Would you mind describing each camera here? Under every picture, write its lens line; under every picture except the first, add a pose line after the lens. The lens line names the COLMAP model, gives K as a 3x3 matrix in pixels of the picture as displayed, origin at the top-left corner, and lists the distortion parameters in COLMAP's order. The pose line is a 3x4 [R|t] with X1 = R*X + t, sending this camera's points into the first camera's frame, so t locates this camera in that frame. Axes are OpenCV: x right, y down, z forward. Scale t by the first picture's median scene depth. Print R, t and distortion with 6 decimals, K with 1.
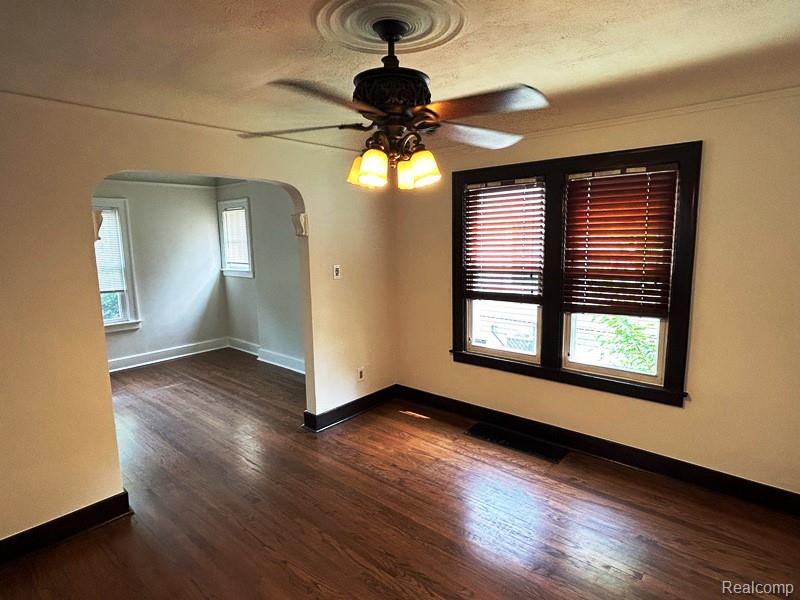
lens RADIAL K [[450.5, 0, 398.7], [0, 450.5, 288.1], [0, 0, 1]] dist [-0.002058, -0.000418]
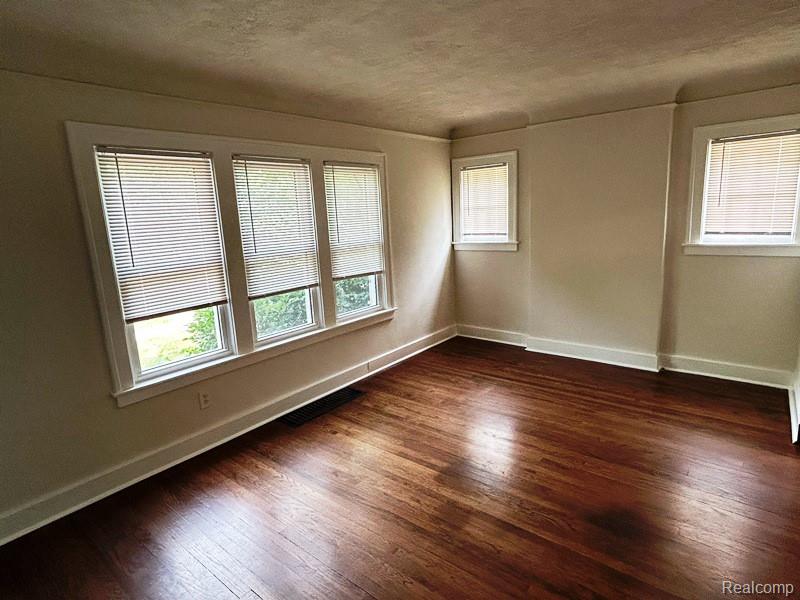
lens RADIAL K [[445.6, 0, 400.0], [0, 445.6, 300.0], [0, 0, 1]] dist [-0.000346, -0.000076]
pose [[0.998194, -0.036078, 0.048030, -0.607098], [0.032021, 0.996060, 0.082695, -0.008958], [-0.050824, -0.081008, 0.995417, 0.208975]]
